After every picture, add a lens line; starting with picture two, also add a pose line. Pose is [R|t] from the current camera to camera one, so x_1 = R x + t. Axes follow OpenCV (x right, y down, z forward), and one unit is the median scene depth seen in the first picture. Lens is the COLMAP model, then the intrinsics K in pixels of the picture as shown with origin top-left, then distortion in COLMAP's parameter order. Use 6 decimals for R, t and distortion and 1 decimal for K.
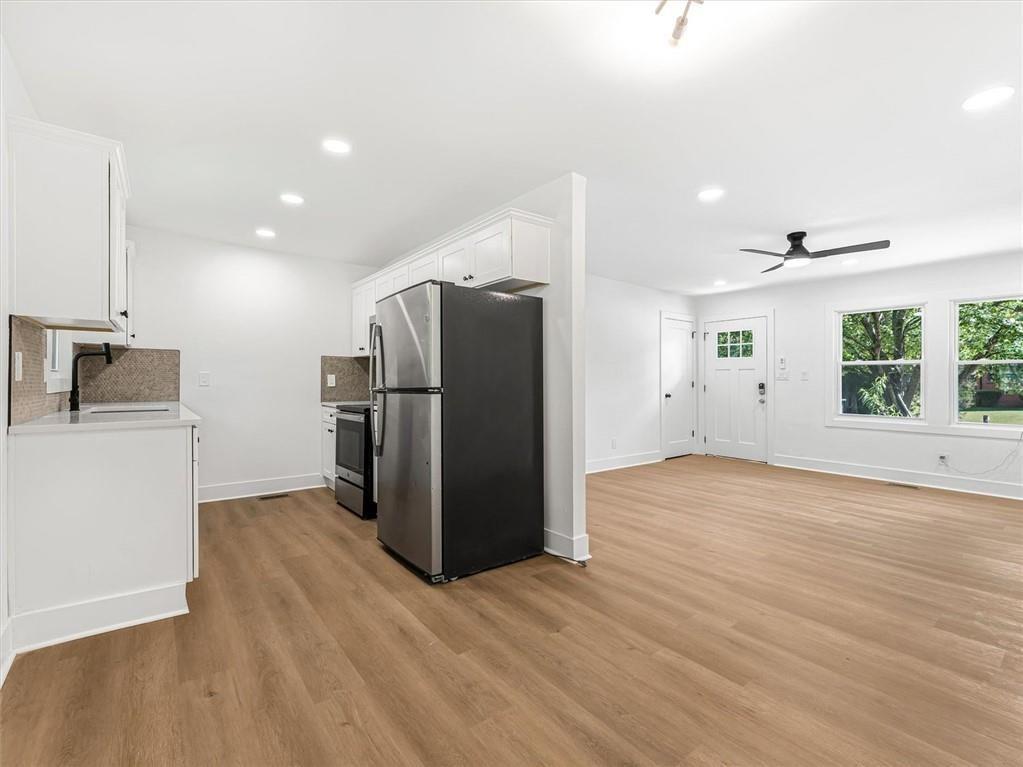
lens RADIAL K [[465.1, 0, 509.7], [0, 465.1, 386.9], [0, 0, 1]] dist [0.007945, 0.000070]
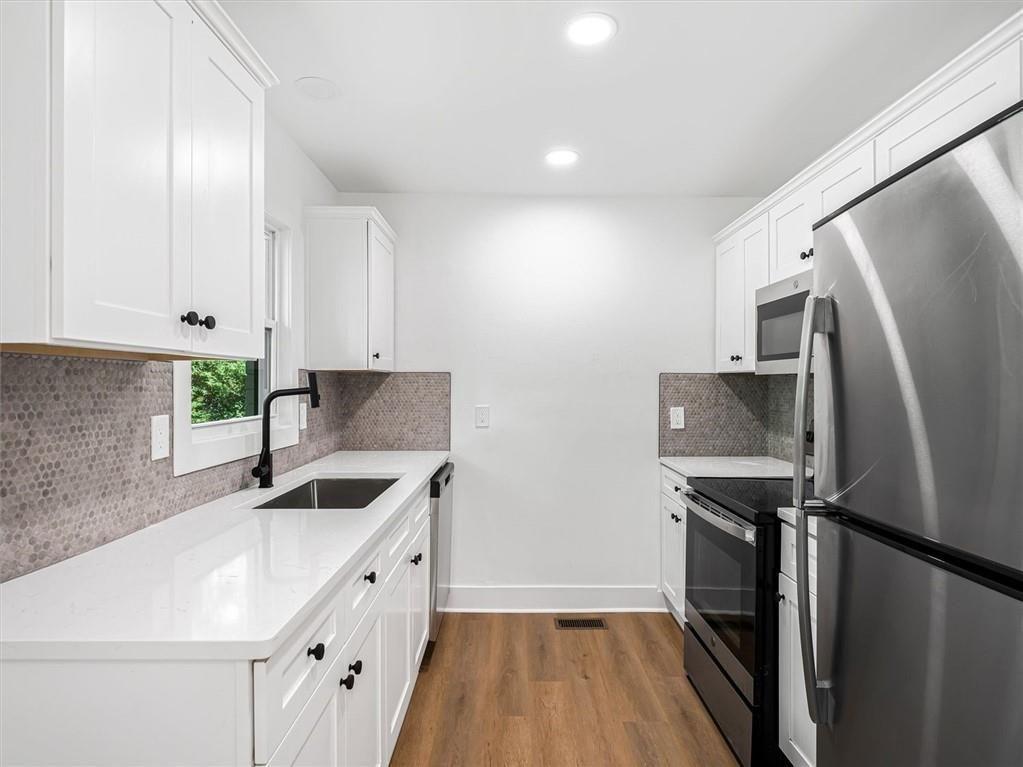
lens RADIAL K [[556.1, 0, 512.8], [0, 556.1, 385.0], [0, 0, 1]] dist [-0.005966, 0.001094]
pose [[0.794767, -0.002827, -0.606909, -0.173570], [-0.003321, 0.999954, -0.009006, -0.055494], [0.606906, 0.009173, 0.794721, 0.450839]]
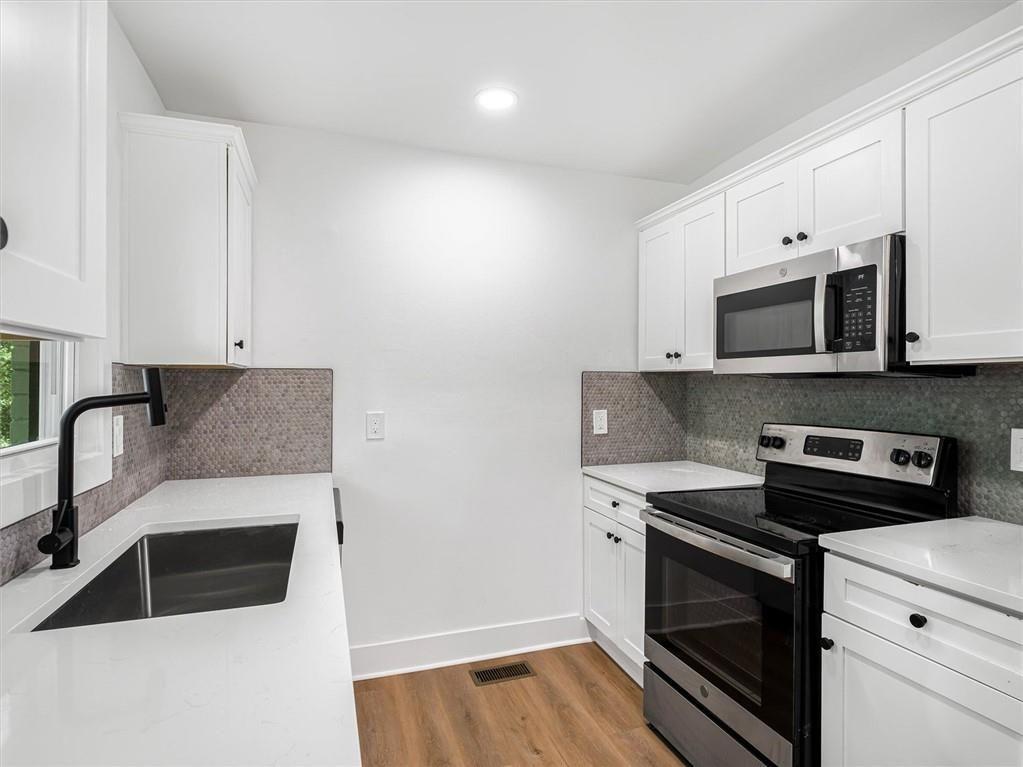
lens RADIAL K [[556.1, 0, 510.5], [0, 556.1, 384.3], [0, 0, 1]] dist [-0.005966, 0.001094]
pose [[0.947168, -0.003834, -0.320715, -0.349664], [0.001696, 0.999974, -0.006943, -0.059529], [0.320733, 0.006032, 0.947150, 0.518085]]
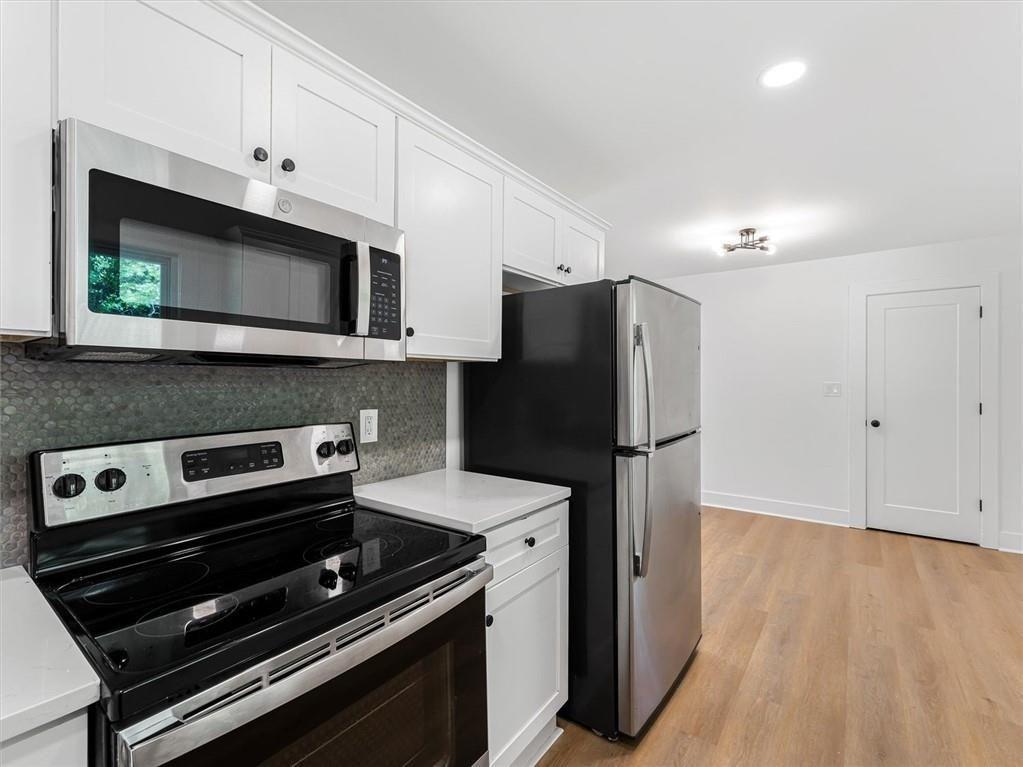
lens RADIAL K [[465.1, 0, 510.1], [0, 465.1, 385.8], [0, 0, 1]] dist [0.007945, 0.000070]
pose [[-0.272854, -0.014606, 0.961944, -0.572690], [0.005597, 0.999844, 0.016769, -0.058378], [-0.962039, 0.009959, -0.272730, 0.984791]]
